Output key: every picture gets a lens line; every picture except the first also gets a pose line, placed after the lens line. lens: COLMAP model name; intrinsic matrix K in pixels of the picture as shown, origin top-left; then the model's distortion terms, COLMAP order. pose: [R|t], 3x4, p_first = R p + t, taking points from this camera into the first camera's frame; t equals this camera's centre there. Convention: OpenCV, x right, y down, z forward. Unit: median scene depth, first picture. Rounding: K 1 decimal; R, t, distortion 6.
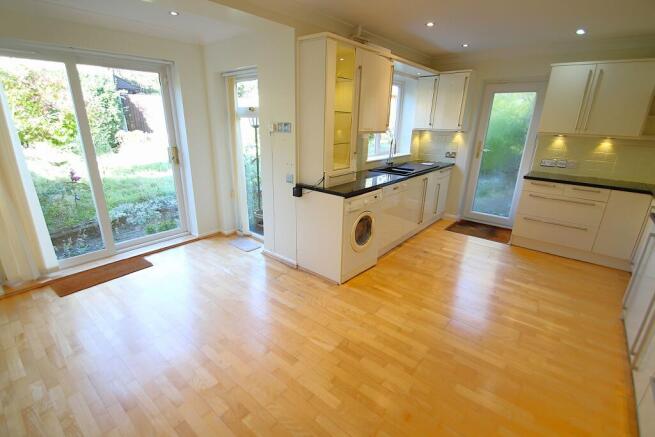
lens RADIAL K [[312.7, 0, 324.6], [0, 312.7, 219.6], [0, 0, 1]] dist [-0.000145, 0.000030]
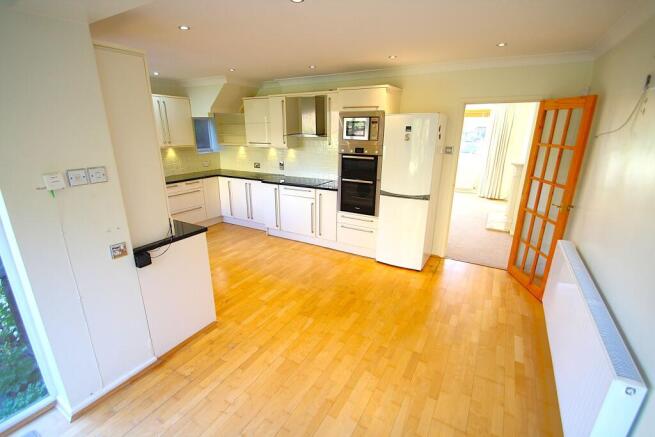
lens RADIAL K [[312.7, 0, 324.6], [0, 312.7, 219.6], [0, 0, 1]] dist [-0.000145, 0.000030]
pose [[-0.178536, -0.301832, 0.936495, -0.900298], [0.307586, 0.886964, 0.344507, -0.324784], [-0.934620, 0.349560, -0.065516, 0.729126]]
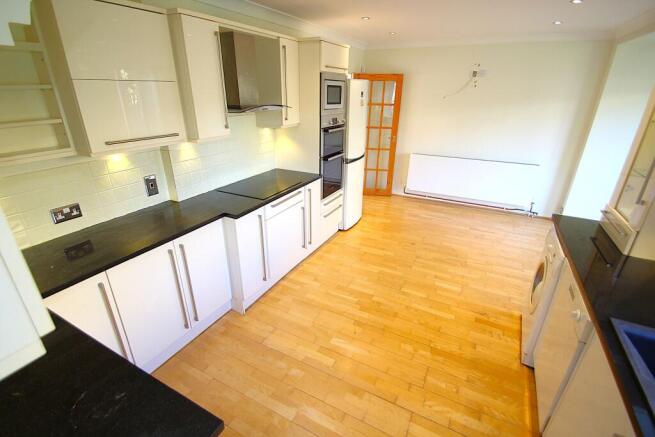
lens RADIAL K [[294.4, 0, 327.5], [0, 294.4, 218.5], [0, 0, 1]] dist [0.001253, 0.000129]
pose [[-0.976781, 0.054033, -0.207314, 0.831793], [-0.098153, 0.747276, 0.657224, -0.540768], [0.190432, 0.662313, -0.724622, 1.480019]]
